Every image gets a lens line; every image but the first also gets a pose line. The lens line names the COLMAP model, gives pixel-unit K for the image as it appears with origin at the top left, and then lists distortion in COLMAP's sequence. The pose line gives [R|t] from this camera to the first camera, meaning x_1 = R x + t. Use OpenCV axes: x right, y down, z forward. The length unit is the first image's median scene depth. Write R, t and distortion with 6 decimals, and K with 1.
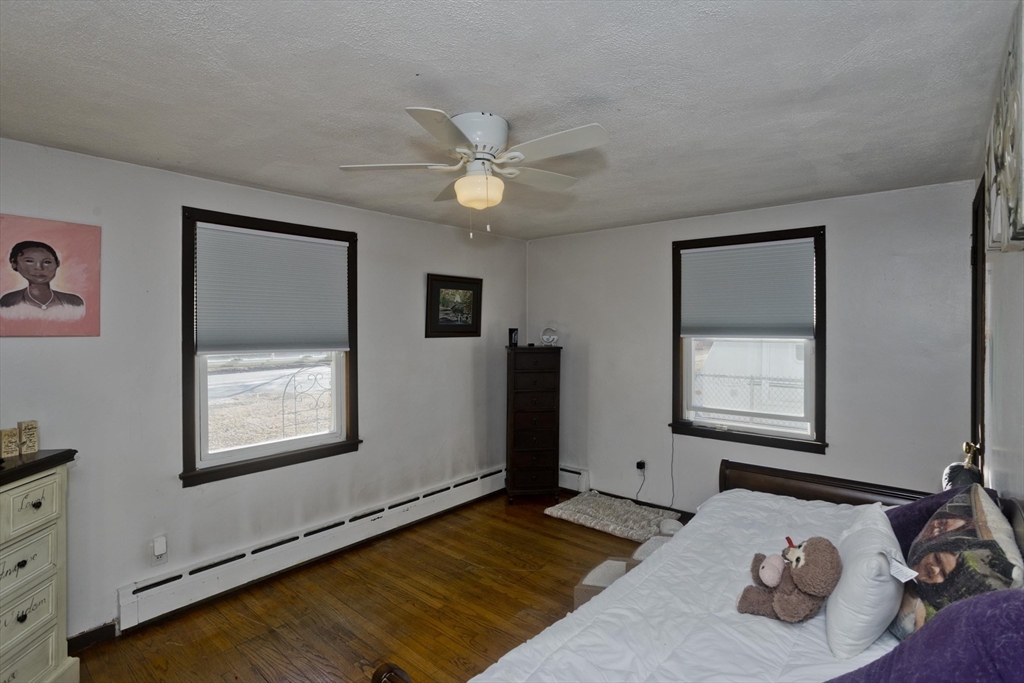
lens RADIAL K [[506.2, 0, 513.7], [0, 506.2, 323.7], [0, 0, 1]] dist [-0.058319, 0.035543]
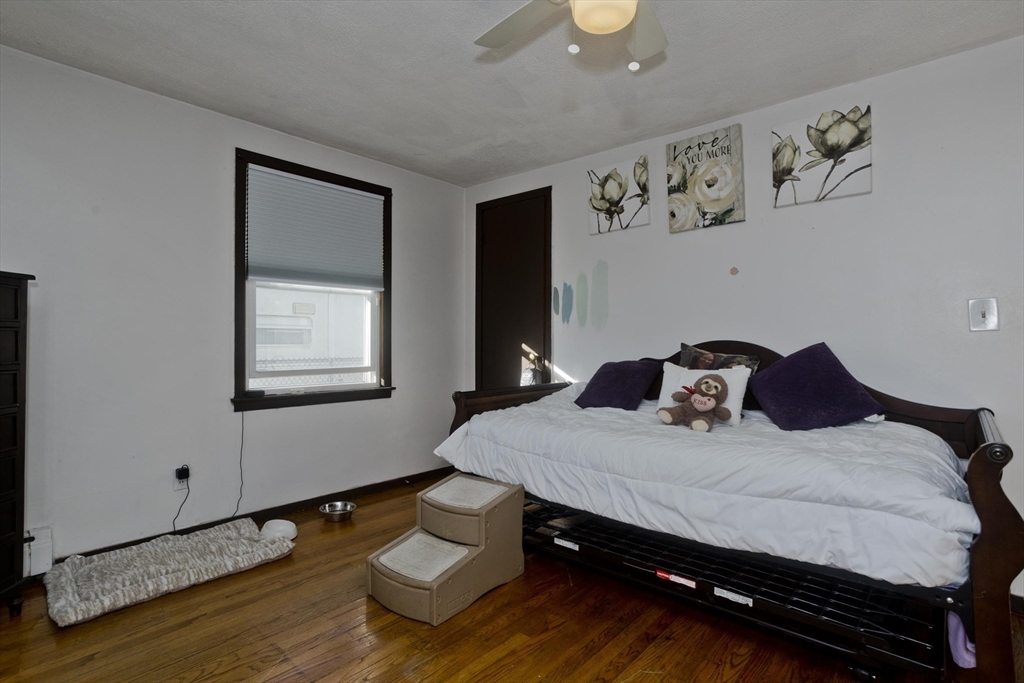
lens RADIAL K [[506.2, 0, 510.5], [0, 506.2, 329.0], [0, 0, 1]] dist [-0.054562, 0.029019]
pose [[0.029608, 0.014006, 0.999463, -0.573697], [0.003947, 0.999892, -0.014129, 0.158538], [-0.999554, 0.004364, 0.029550, 0.833514]]
